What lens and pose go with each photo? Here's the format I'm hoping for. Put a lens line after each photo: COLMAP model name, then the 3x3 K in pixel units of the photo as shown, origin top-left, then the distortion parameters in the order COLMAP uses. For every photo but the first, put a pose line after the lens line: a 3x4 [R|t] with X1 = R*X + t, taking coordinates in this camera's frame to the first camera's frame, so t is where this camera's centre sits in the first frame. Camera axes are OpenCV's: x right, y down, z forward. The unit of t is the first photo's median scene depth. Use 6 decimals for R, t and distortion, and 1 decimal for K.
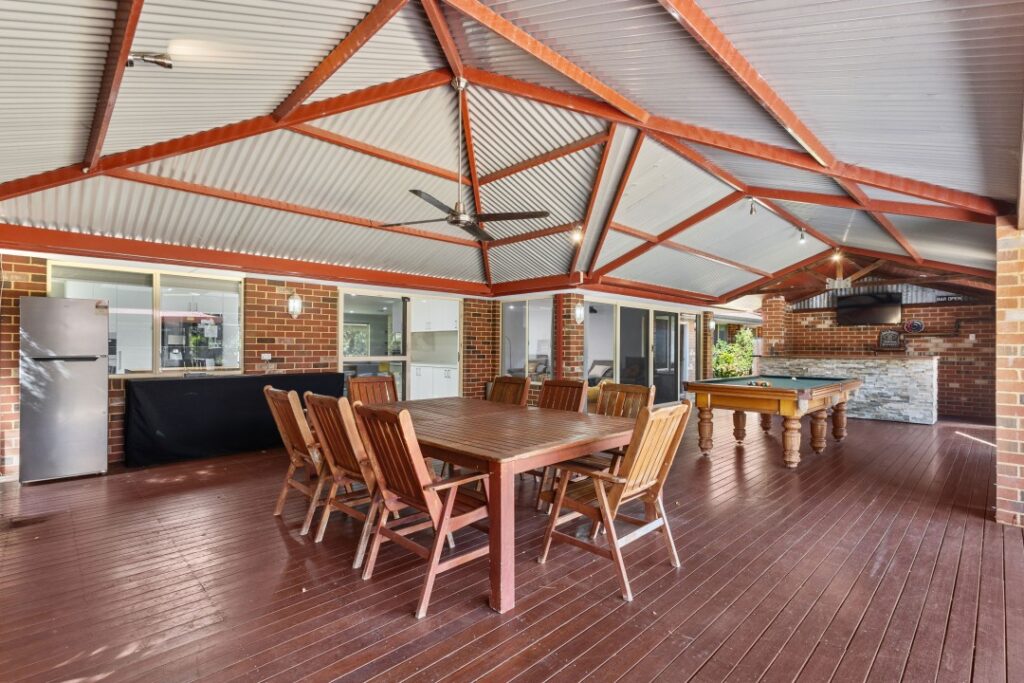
lens RADIAL K [[481.4, 0, 503.6], [0, 481.4, 344.5], [0, 0, 1]] dist [0.001360, 0.000367]
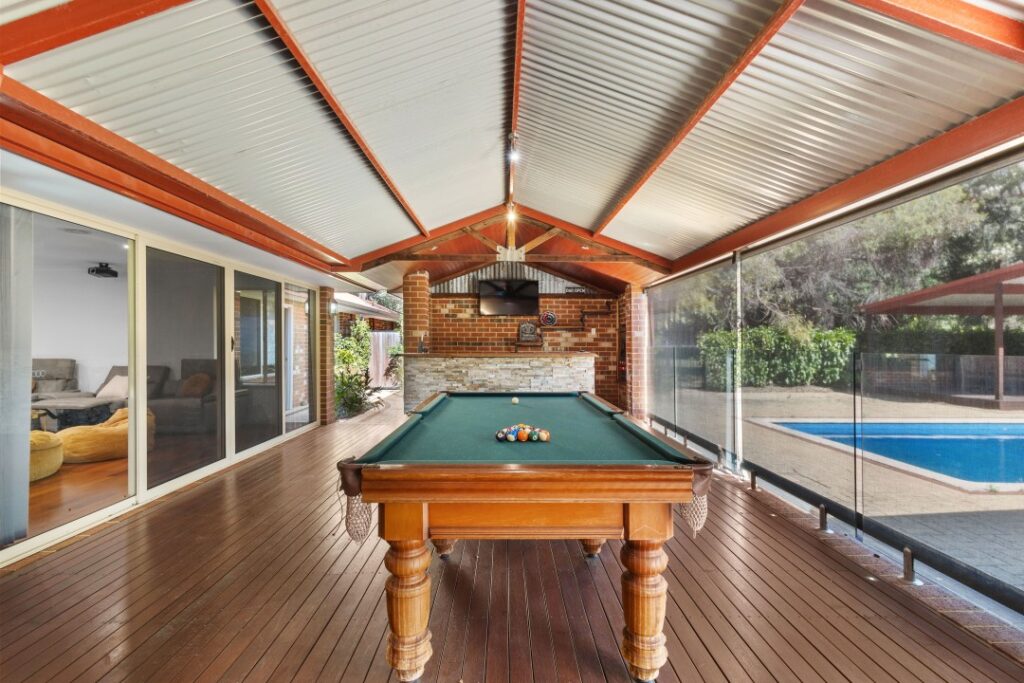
lens RADIAL K [[481.4, 0, 501.2], [0, 481.4, 340.9], [0, 0, 1]] dist [0.001360, 0.000367]
pose [[0.699185, 0.001361, 0.714939, 0.141537], [-0.003910, 0.999991, 0.001920, 0.002638], [-0.714930, -0.004138, 0.699184, 0.430566]]
